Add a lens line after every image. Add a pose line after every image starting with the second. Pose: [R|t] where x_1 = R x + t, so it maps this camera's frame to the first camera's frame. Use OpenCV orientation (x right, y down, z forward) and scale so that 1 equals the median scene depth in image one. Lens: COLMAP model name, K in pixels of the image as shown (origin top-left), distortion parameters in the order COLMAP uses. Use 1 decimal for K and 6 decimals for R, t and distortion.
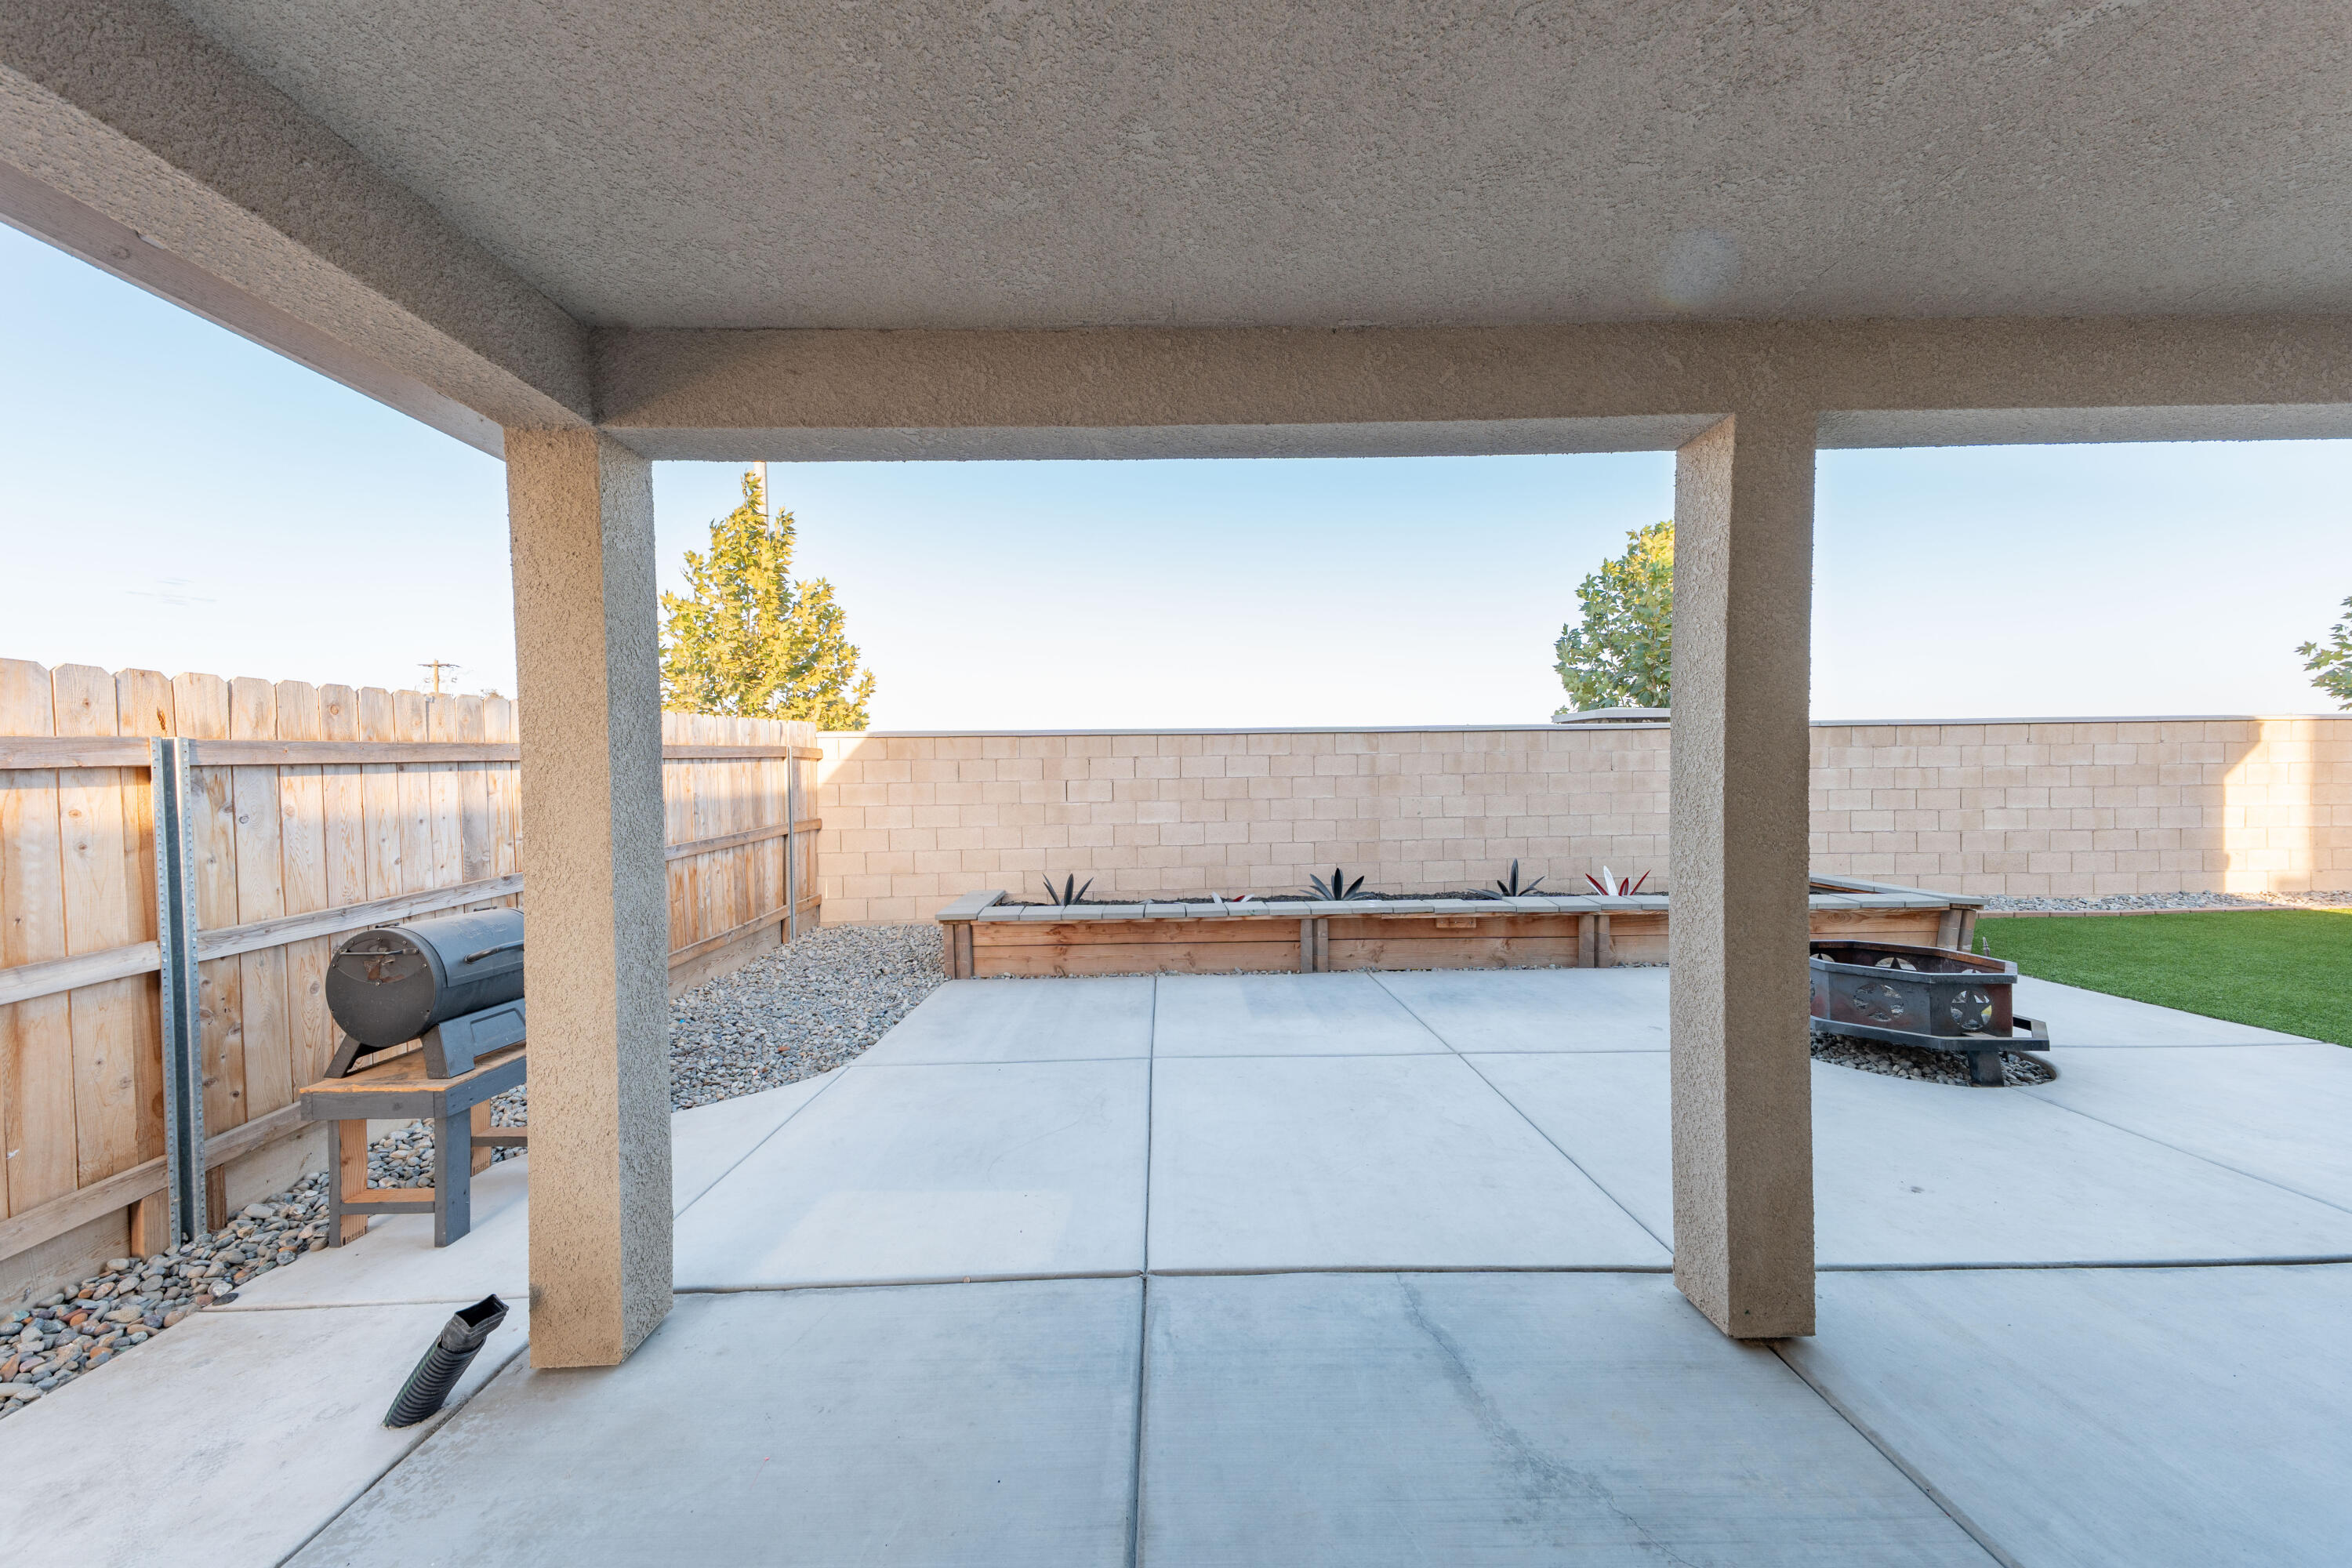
lens RADIAL K [[817.3, 0, 1169.4], [0, 817.3, 799.2], [0, 0, 1]] dist [0.000027, -0.000002]
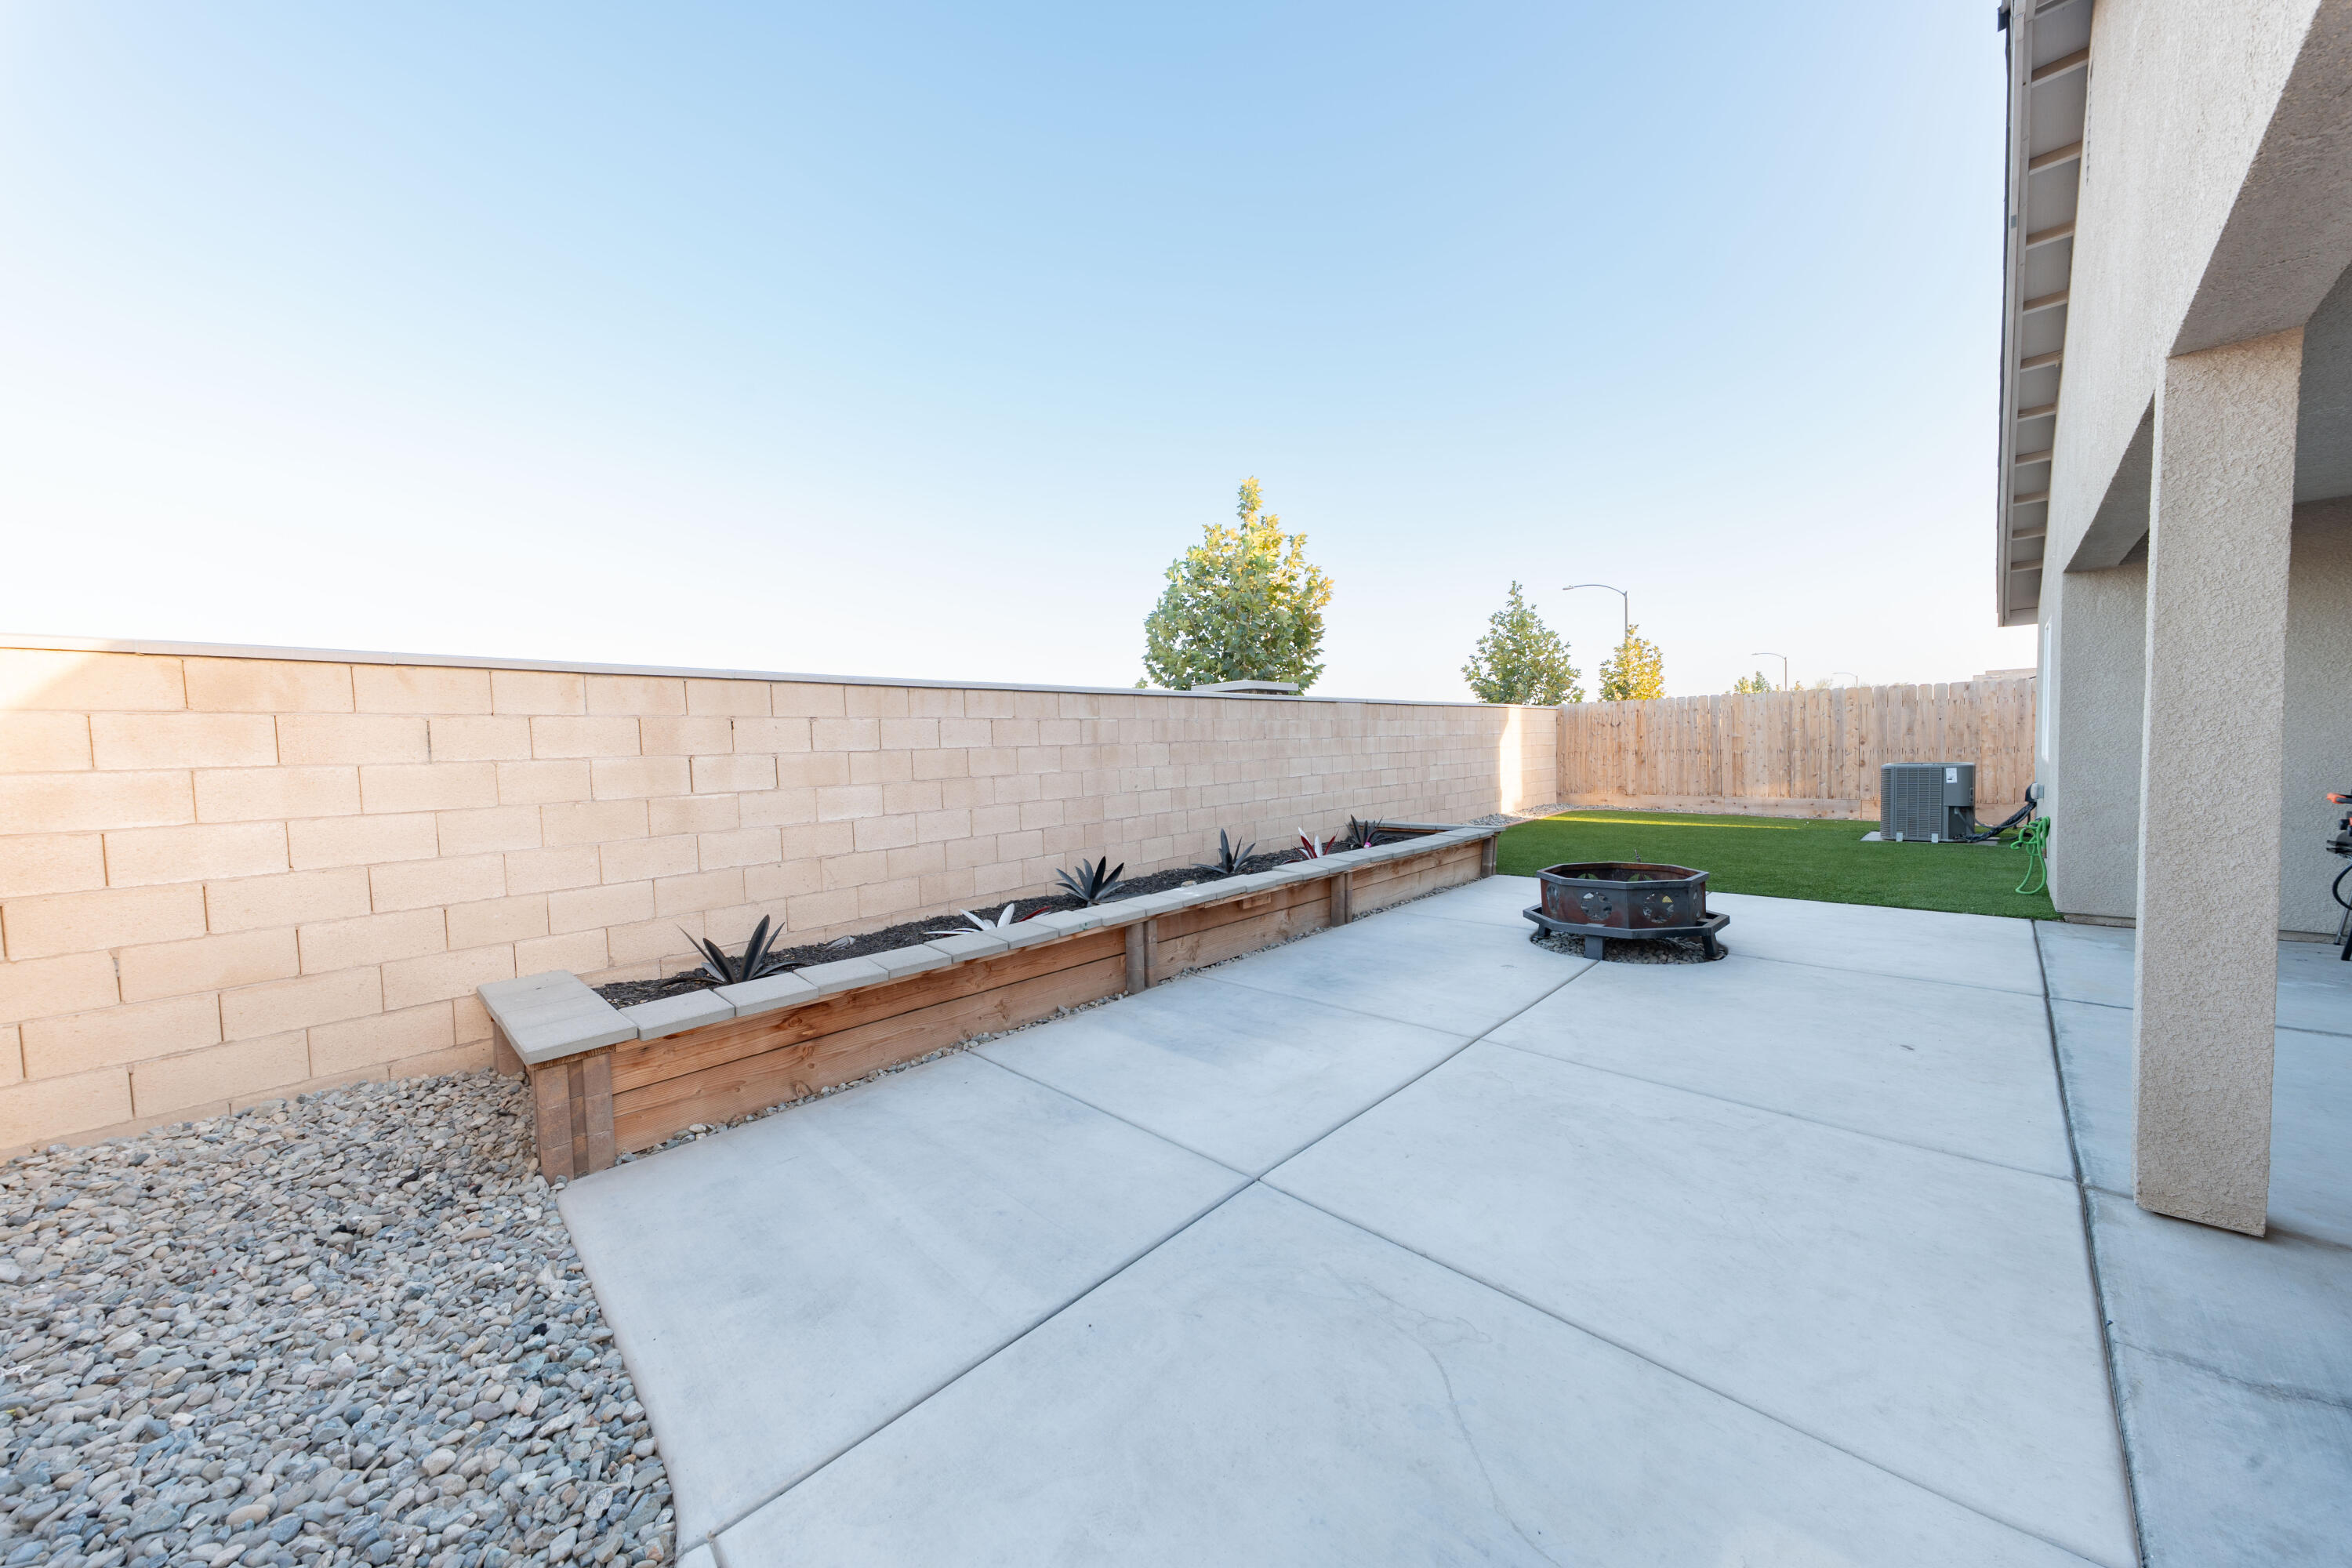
lens RADIAL K [[803.9, 0, 1184.2], [0, 803.9, 783.6], [0, 0, 1]] dist [0.021294, -0.000029]
pose [[0.706913, -0.041717, 0.706069, -0.331625], [0.046945, 0.998825, 0.012013, 0.006739], [-0.705741, 0.024654, 0.708041, 0.416467]]
